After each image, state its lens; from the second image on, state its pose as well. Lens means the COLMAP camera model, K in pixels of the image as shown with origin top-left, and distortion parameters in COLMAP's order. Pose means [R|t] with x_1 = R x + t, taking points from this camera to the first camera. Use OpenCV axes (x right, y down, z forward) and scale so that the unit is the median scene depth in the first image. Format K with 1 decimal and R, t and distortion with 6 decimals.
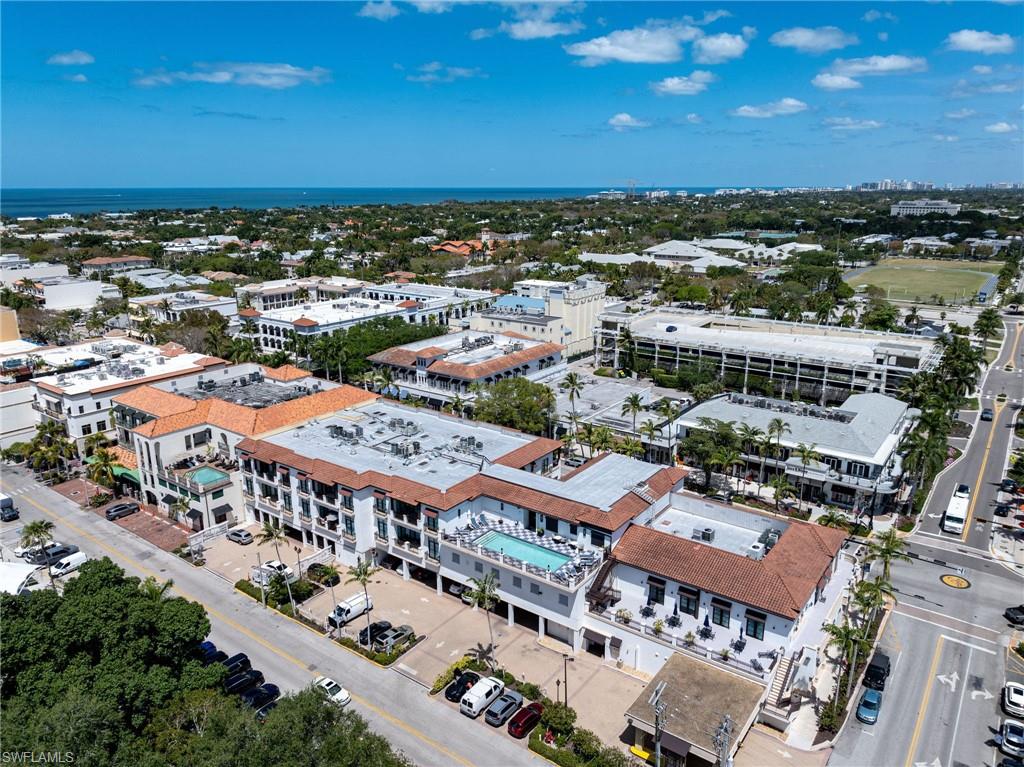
lens RADIAL K [[712.3, 0, 518.2], [0, 712.3, 379.2], [0, 0, 1]] dist [0.018194, -0.025680]
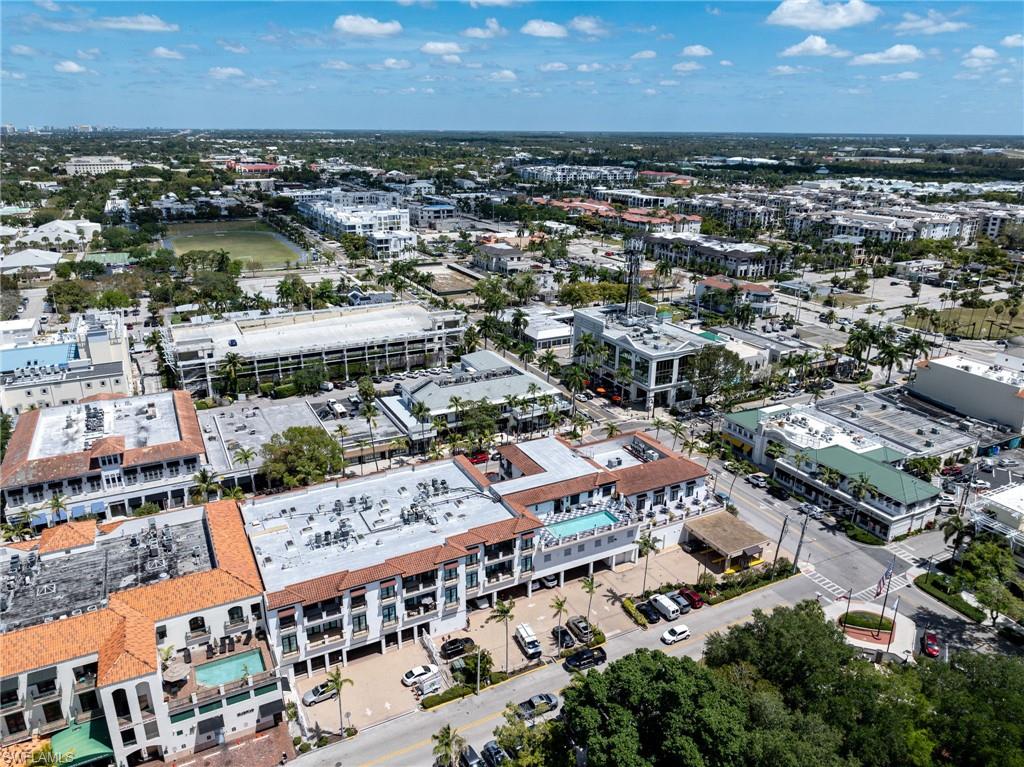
lens RADIAL K [[712.3, 0, 518.2], [0, 712.3, 379.2], [0, 0, 1]] dist [0.018194, -0.025680]
pose [[0.447393, -0.290024, 0.846006, -0.826920], [0.226271, 0.951889, 0.206663, -0.245074], [-0.865240, 0.098967, 0.491492, 0.301051]]
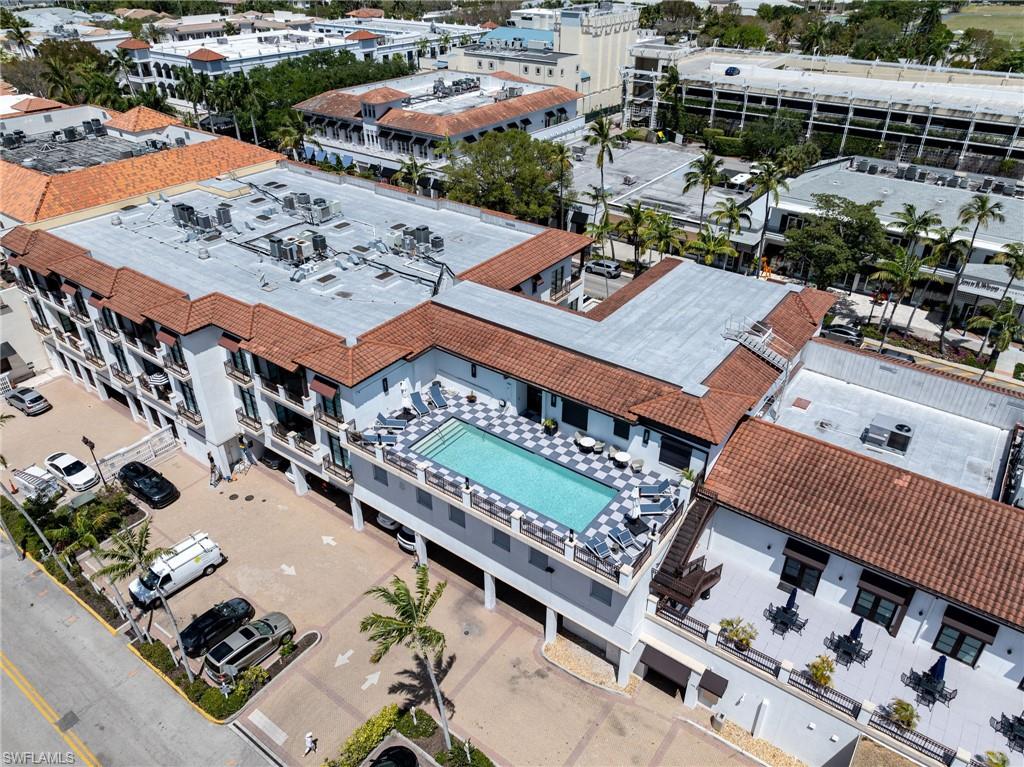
lens RADIAL K [[712.3, 0, 518.2], [0, 712.3, 379.2], [0, 0, 1]] dist [0.018194, -0.025680]
pose [[0.999989, 0.004676, 0.000262, 0.006590], [-0.004553, 0.957555, 0.288213, 0.032544], [0.001097, -0.288211, 0.957566, 0.413145]]
